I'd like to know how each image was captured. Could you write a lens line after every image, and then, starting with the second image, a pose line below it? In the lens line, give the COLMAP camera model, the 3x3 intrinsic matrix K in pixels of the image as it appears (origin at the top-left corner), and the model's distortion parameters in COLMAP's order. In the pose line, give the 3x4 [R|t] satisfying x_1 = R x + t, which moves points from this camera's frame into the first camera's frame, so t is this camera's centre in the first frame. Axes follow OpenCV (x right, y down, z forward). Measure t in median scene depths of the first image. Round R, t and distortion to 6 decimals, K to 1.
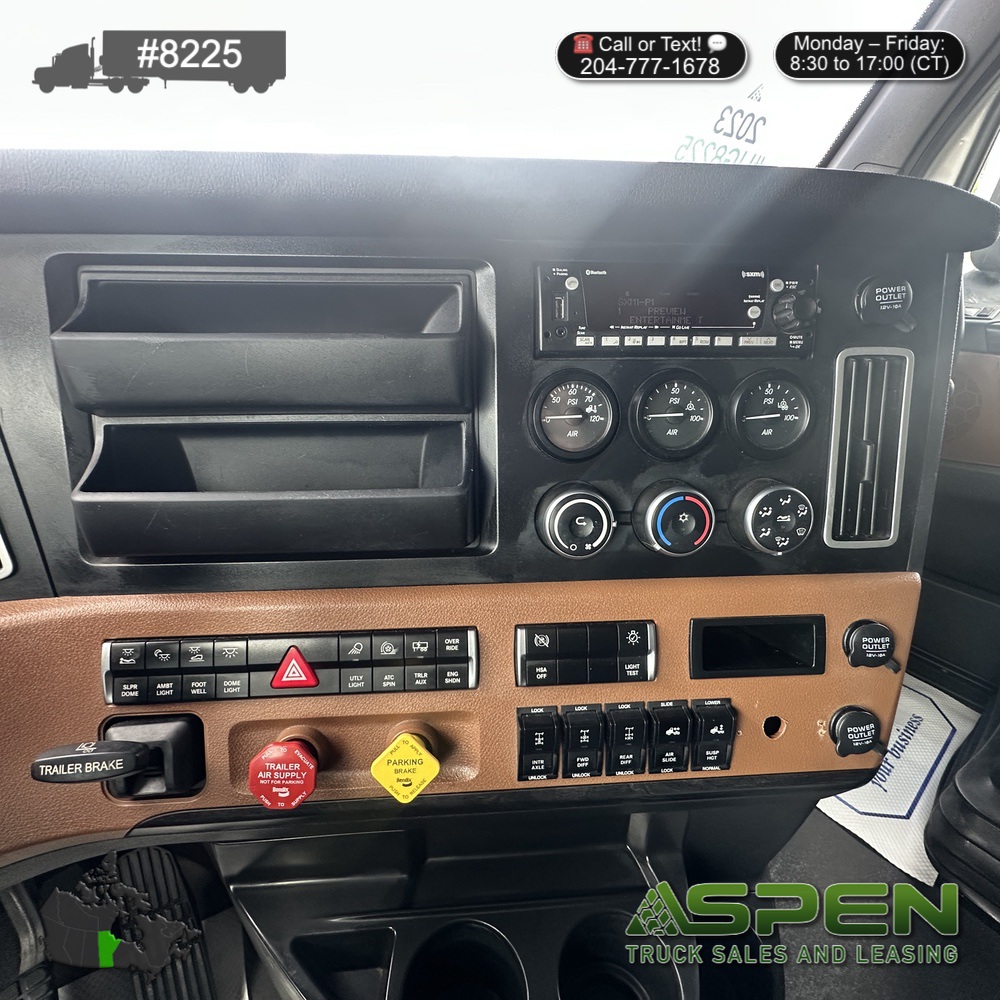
lens RADIAL K [[530.3, 0, 500.0], [0, 530.3, 500.0], [0, 0, 1]] dist [-0.000127, -0.001165]
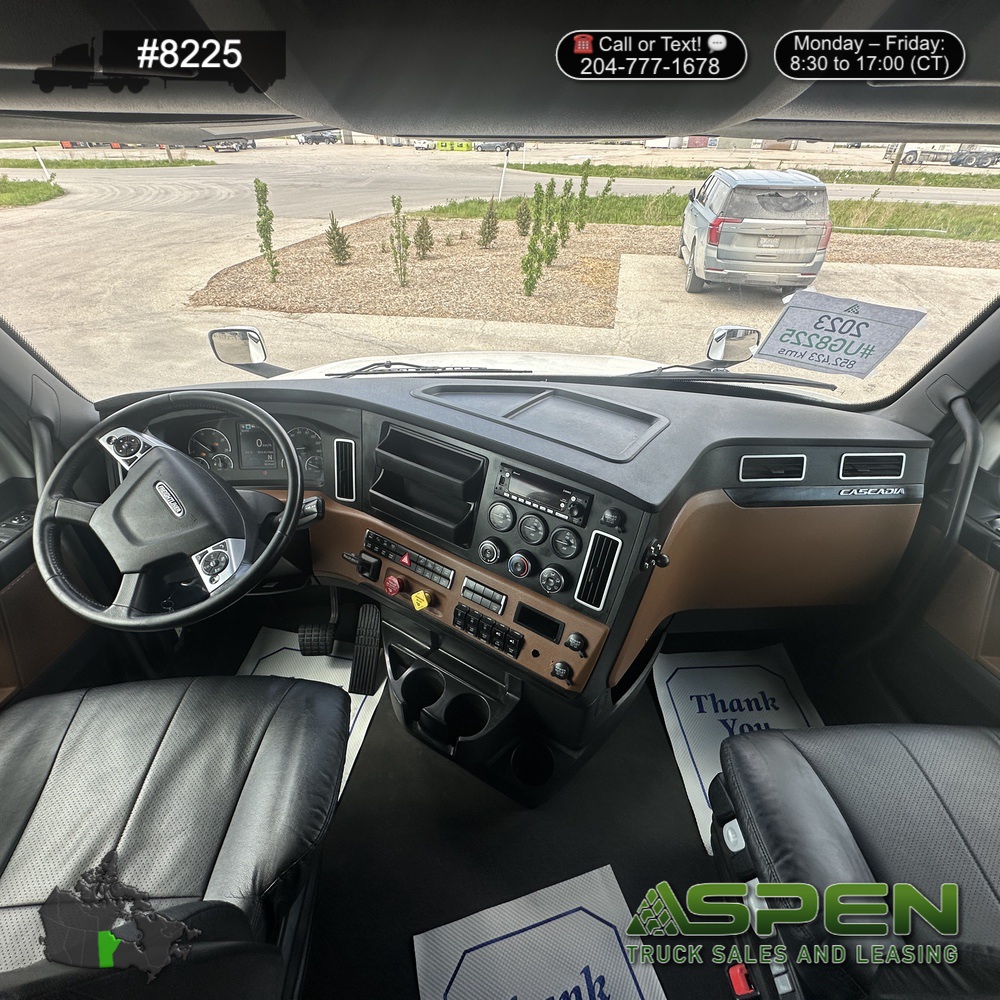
lens RADIAL K [[530.3, 0, 500.0], [0, 530.3, 500.0], [0, 0, 1]] dist [-0.000127, -0.001165]
pose [[0.797556, 0.345410, -0.494567, 1.517873], [-0.300253, 0.938375, 0.171172, -0.730468], [0.523214, 0.011976, 0.852117, -1.428623]]
